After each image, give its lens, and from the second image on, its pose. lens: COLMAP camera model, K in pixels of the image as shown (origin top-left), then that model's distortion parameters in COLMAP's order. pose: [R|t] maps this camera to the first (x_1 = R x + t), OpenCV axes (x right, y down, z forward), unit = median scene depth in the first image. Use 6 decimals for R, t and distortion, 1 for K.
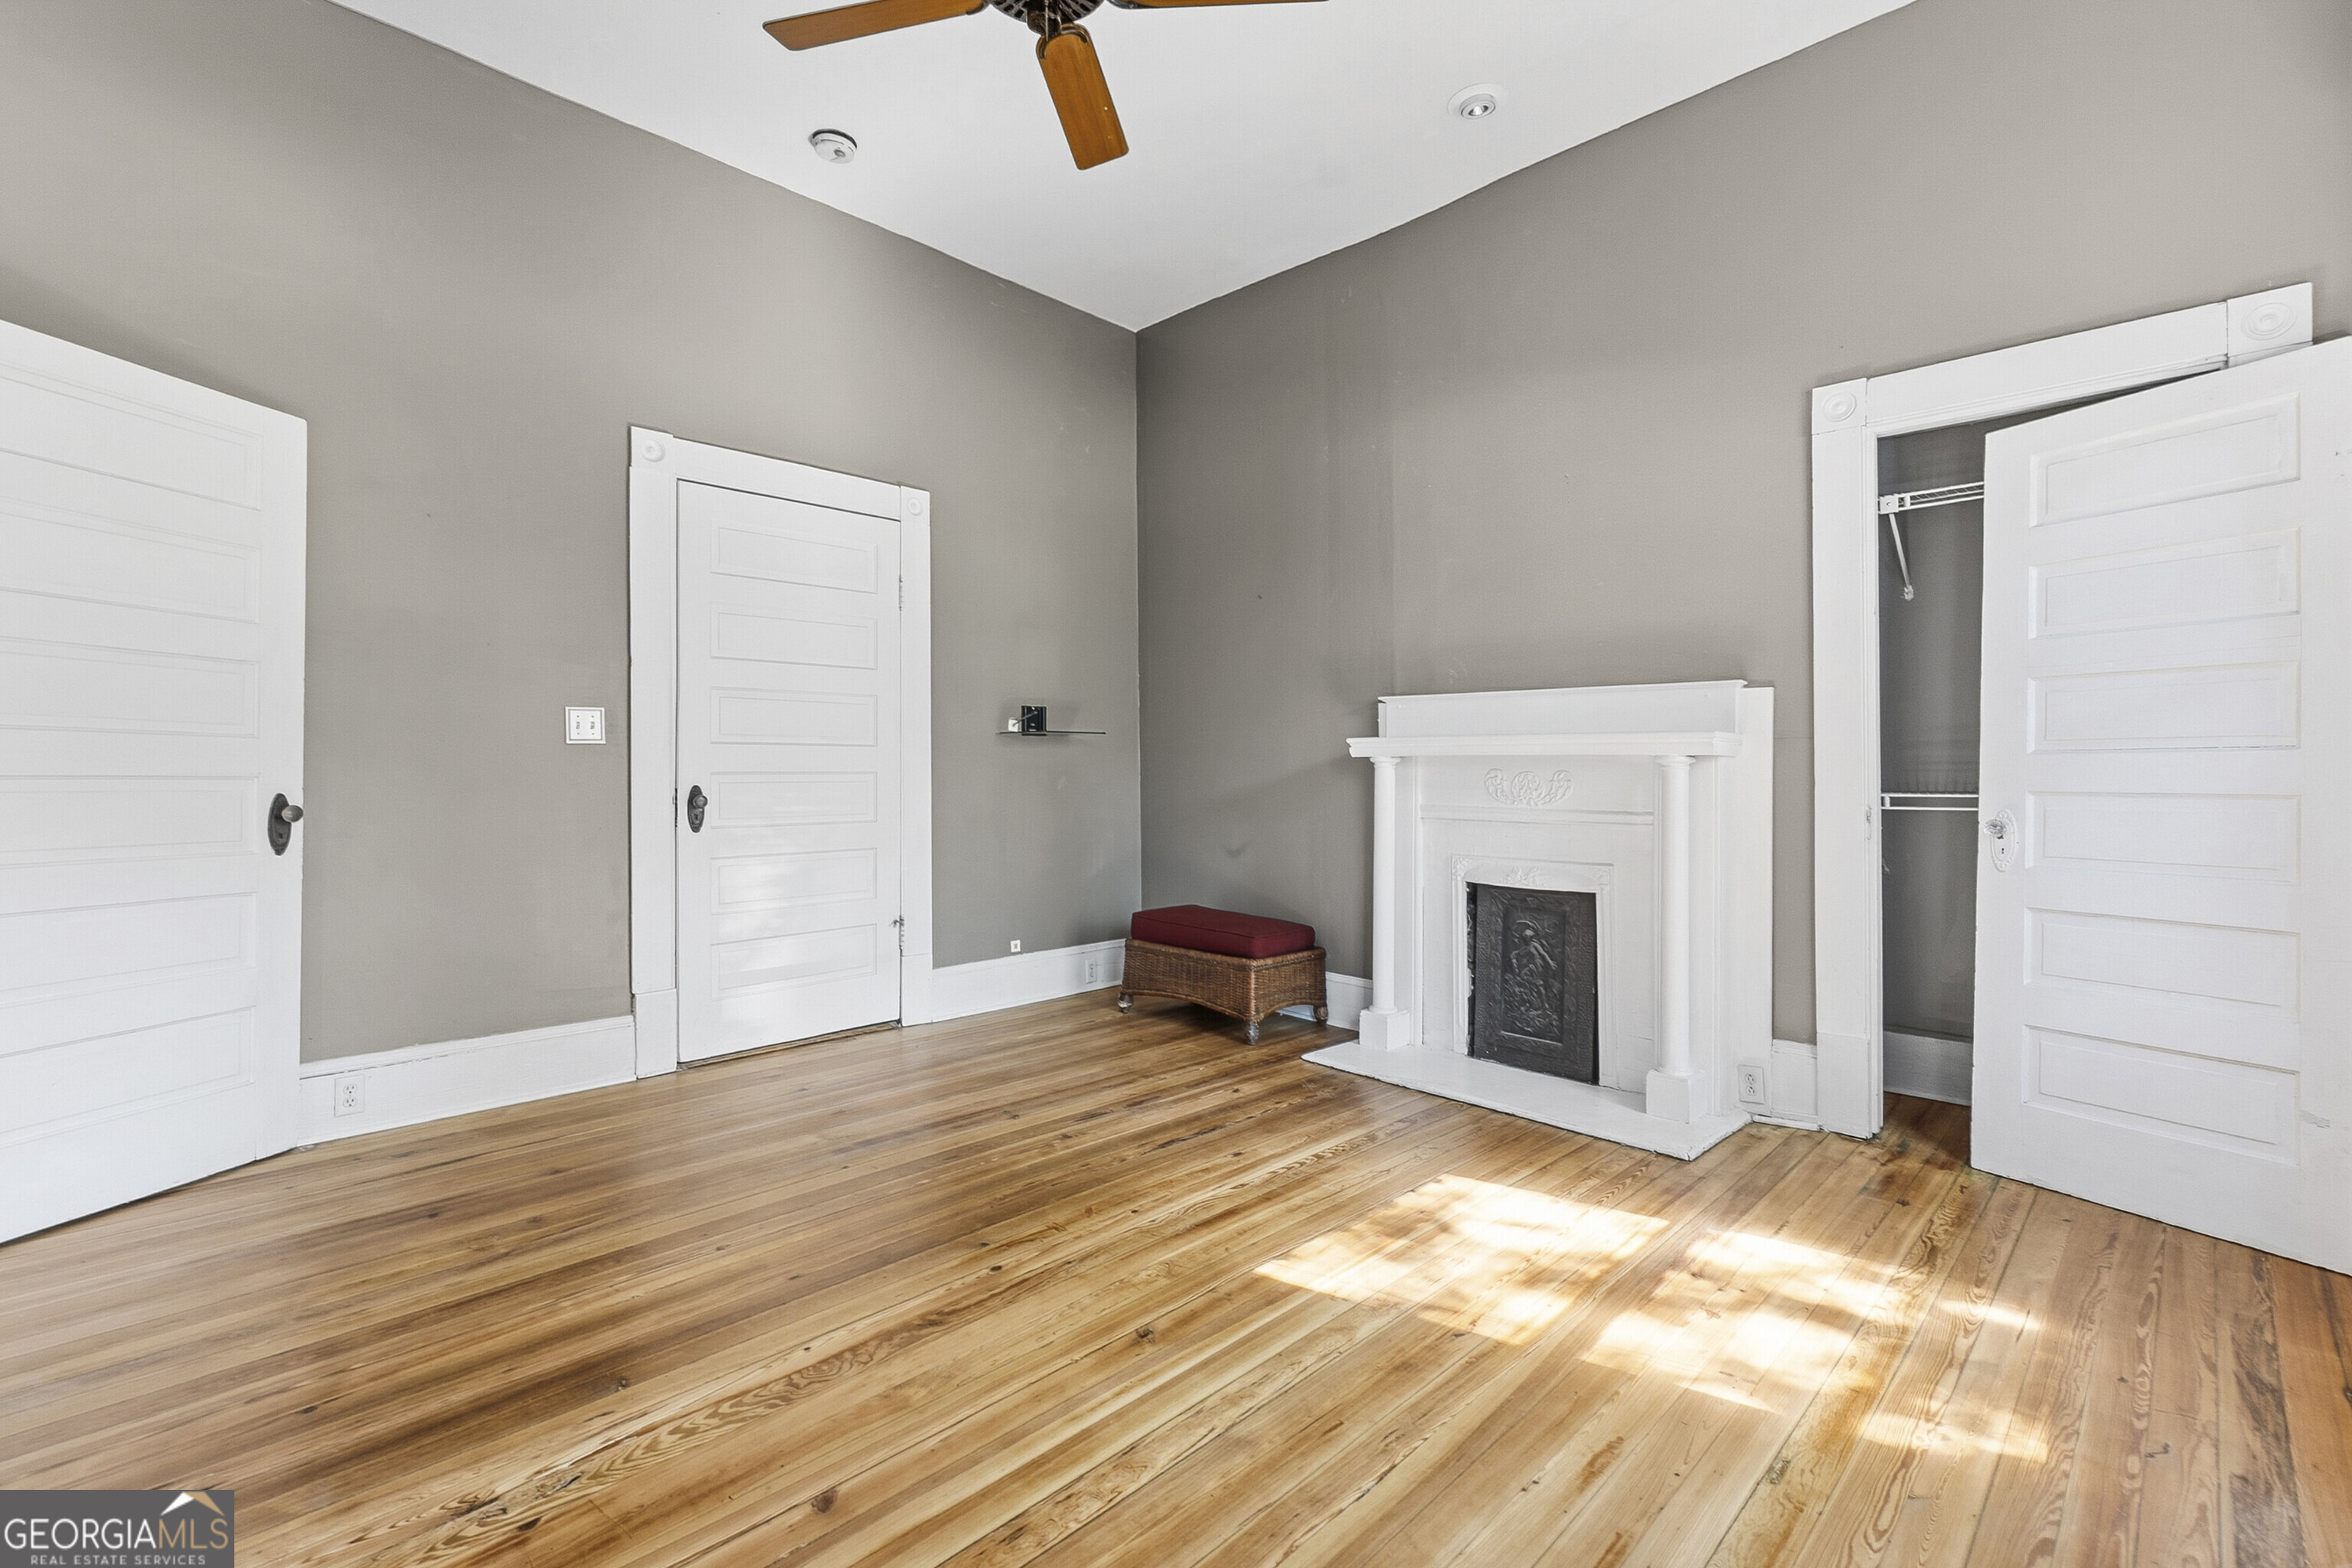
lens RADIAL K [[1030.8, 0, 1169.2], [0, 1030.8, 771.6], [0, 0, 1]] dist [-0.000483, 0.001190]
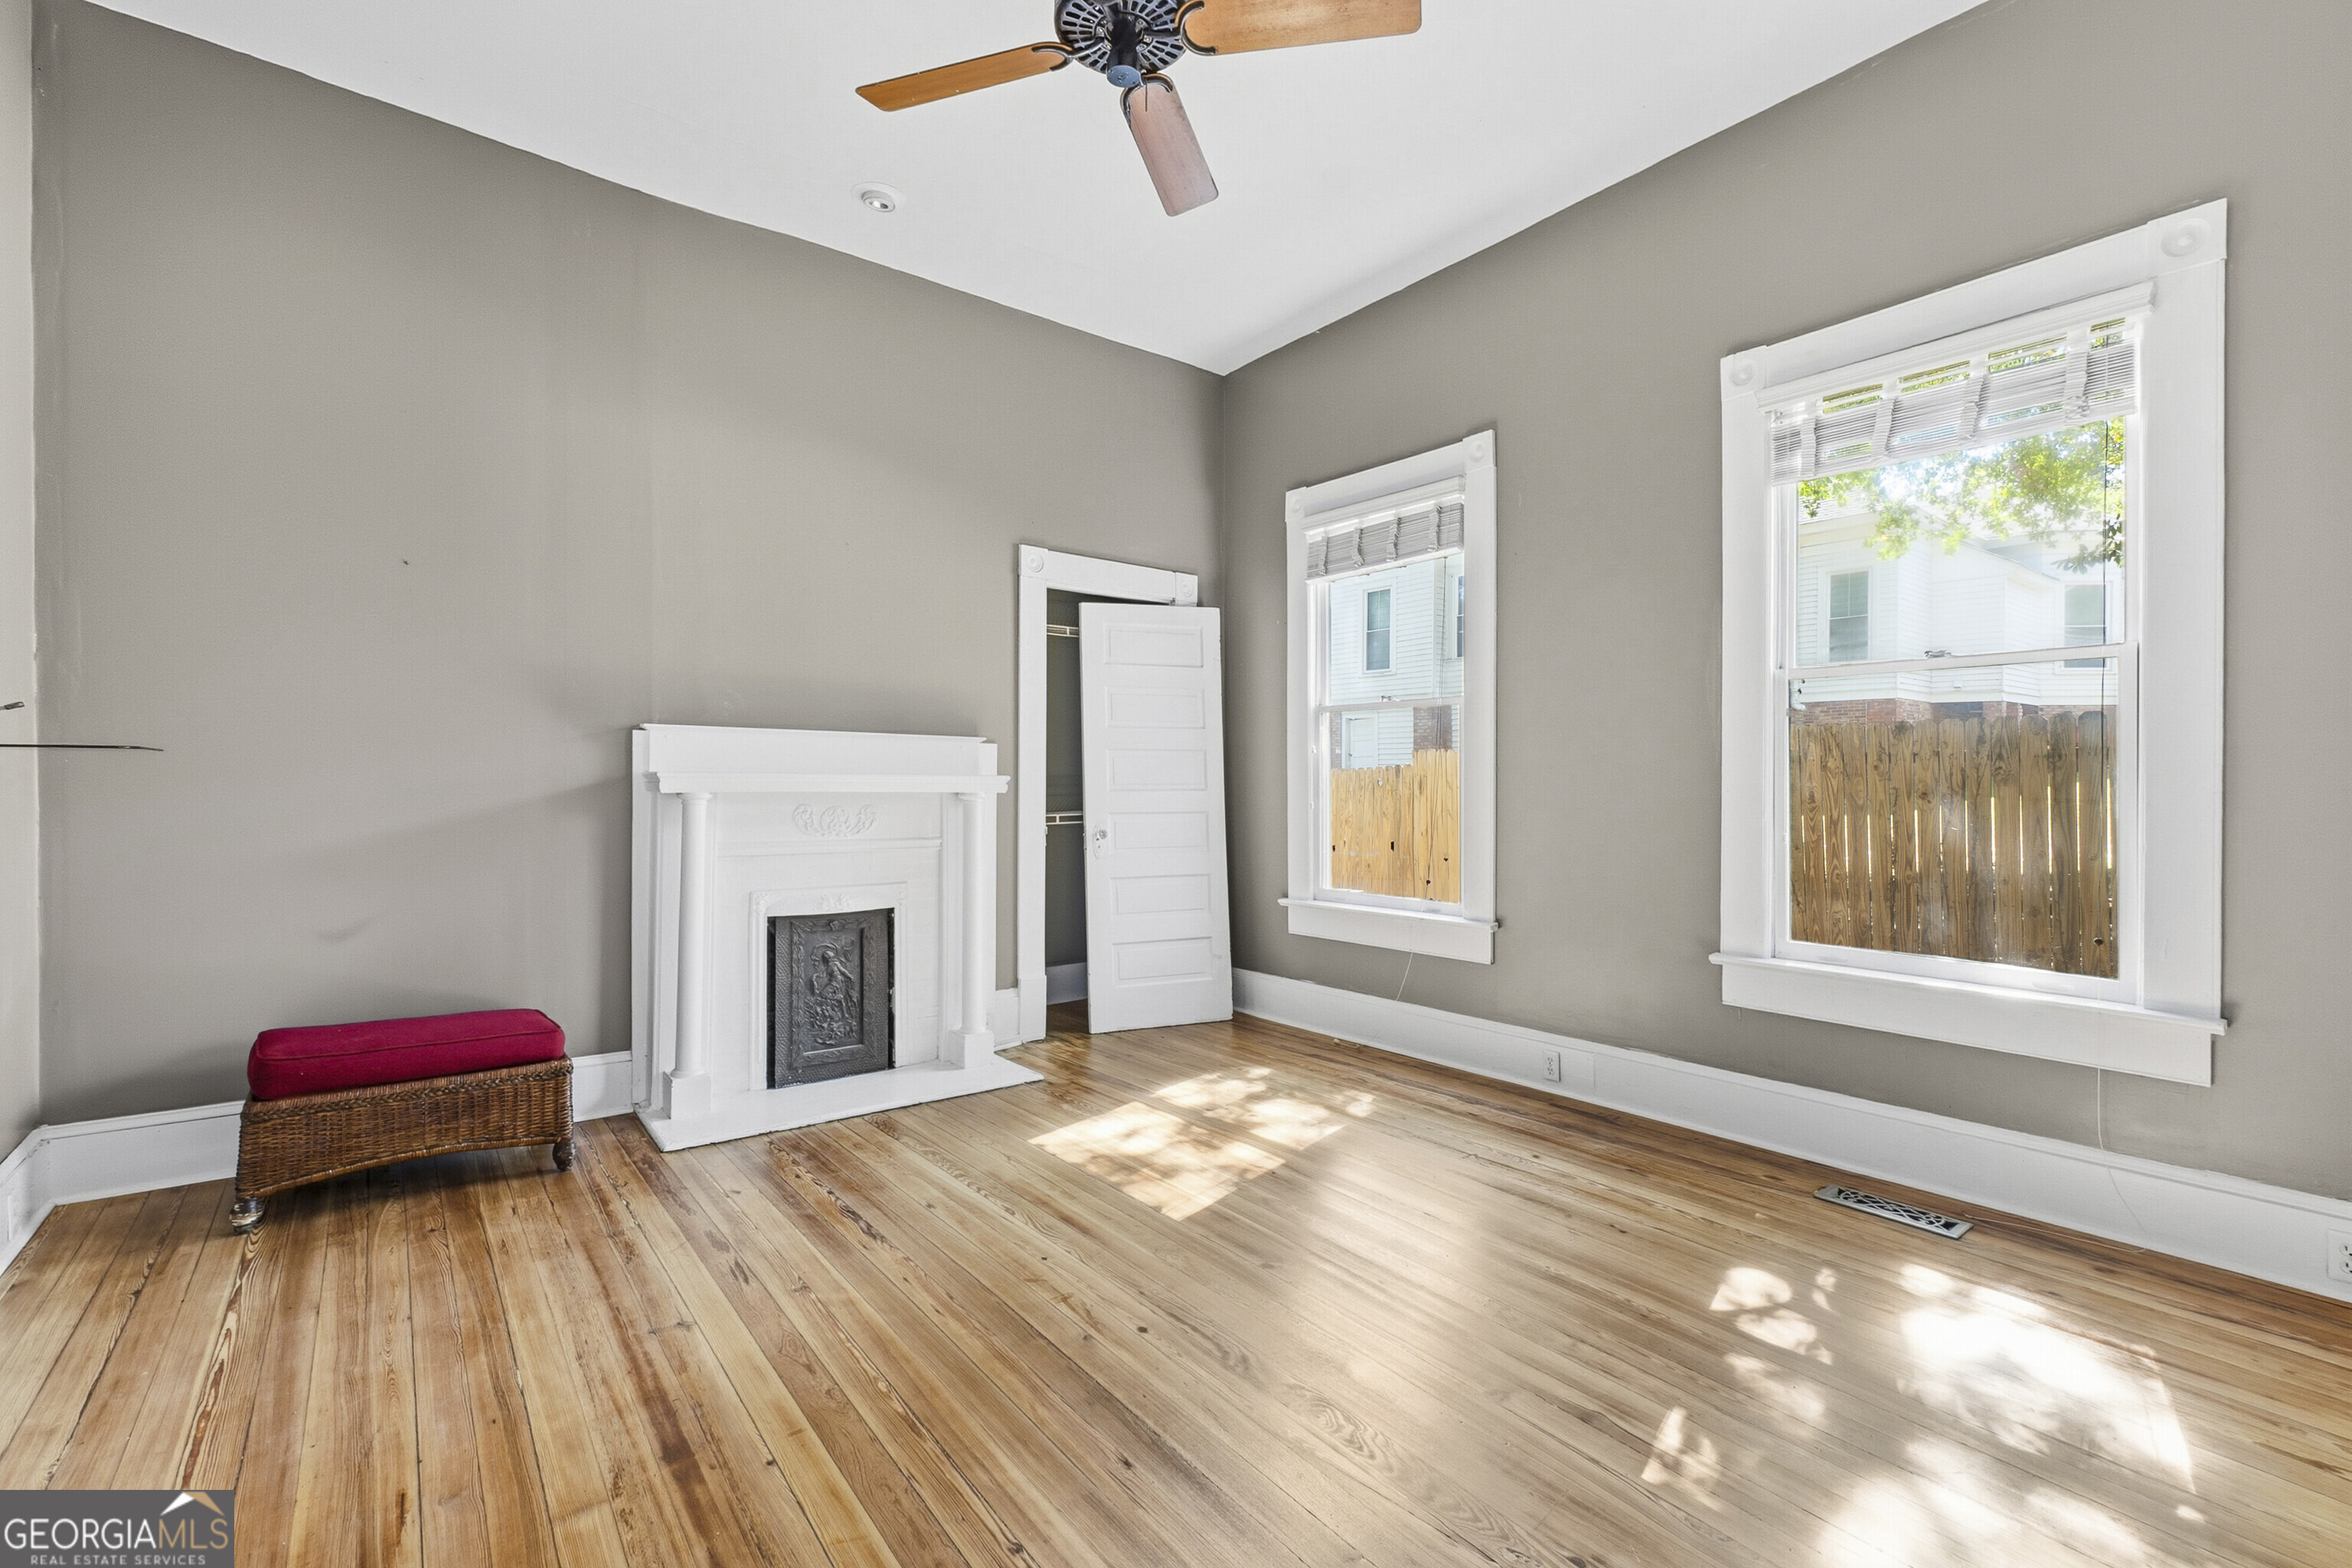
lens RADIAL K [[1030.8, 0, 1160.5], [0, 1030.8, 779.6], [0, 0, 1]] dist [-0.000483, 0.001190]
pose [[0.129417, 0.000371, 0.991590, -0.857123], [-0.001387, 0.999999, -0.000193, -0.034732], [-0.991589, -0.001351, 0.129418, 0.640523]]
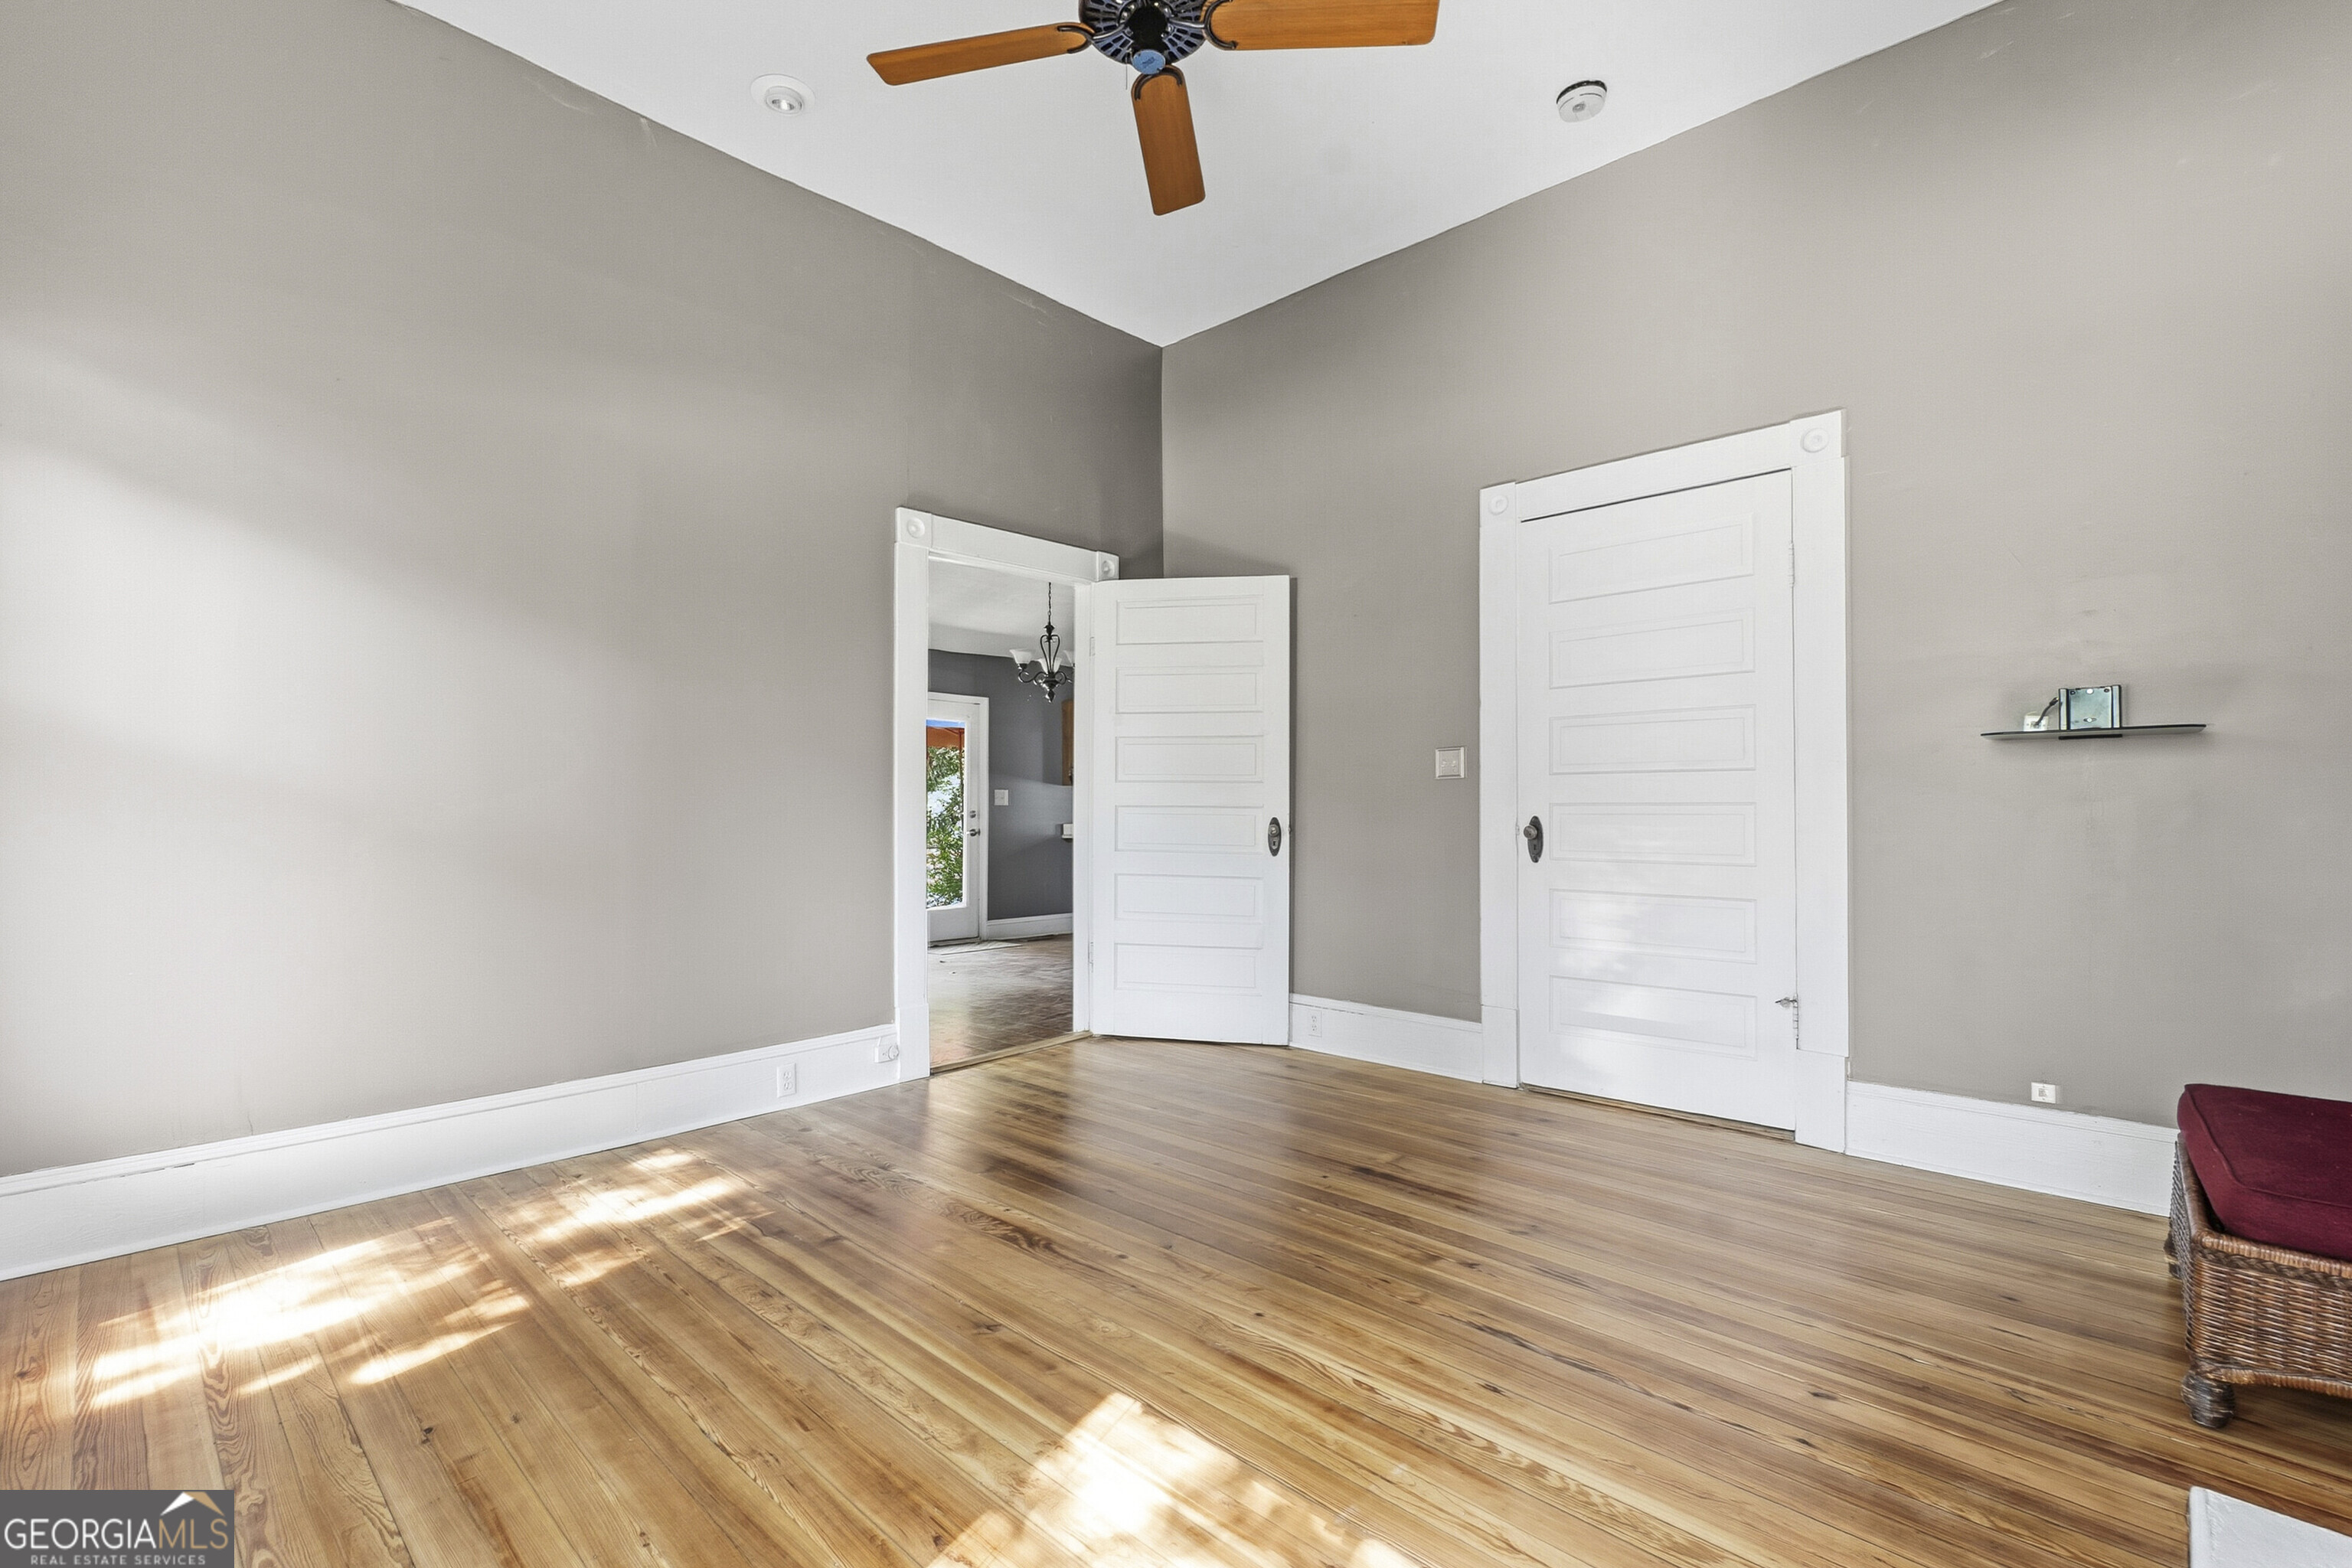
lens RADIAL K [[1030.8, 0, 1162.8], [0, 1030.8, 802.1], [0, 0, 1]] dist [-0.000483, 0.001190]
pose [[0.034511, -0.004770, -0.999393, 0.691820], [0.000789, 0.999988, -0.004746, 0.004954], [0.999404, -0.000624, 0.034514, 0.751948]]
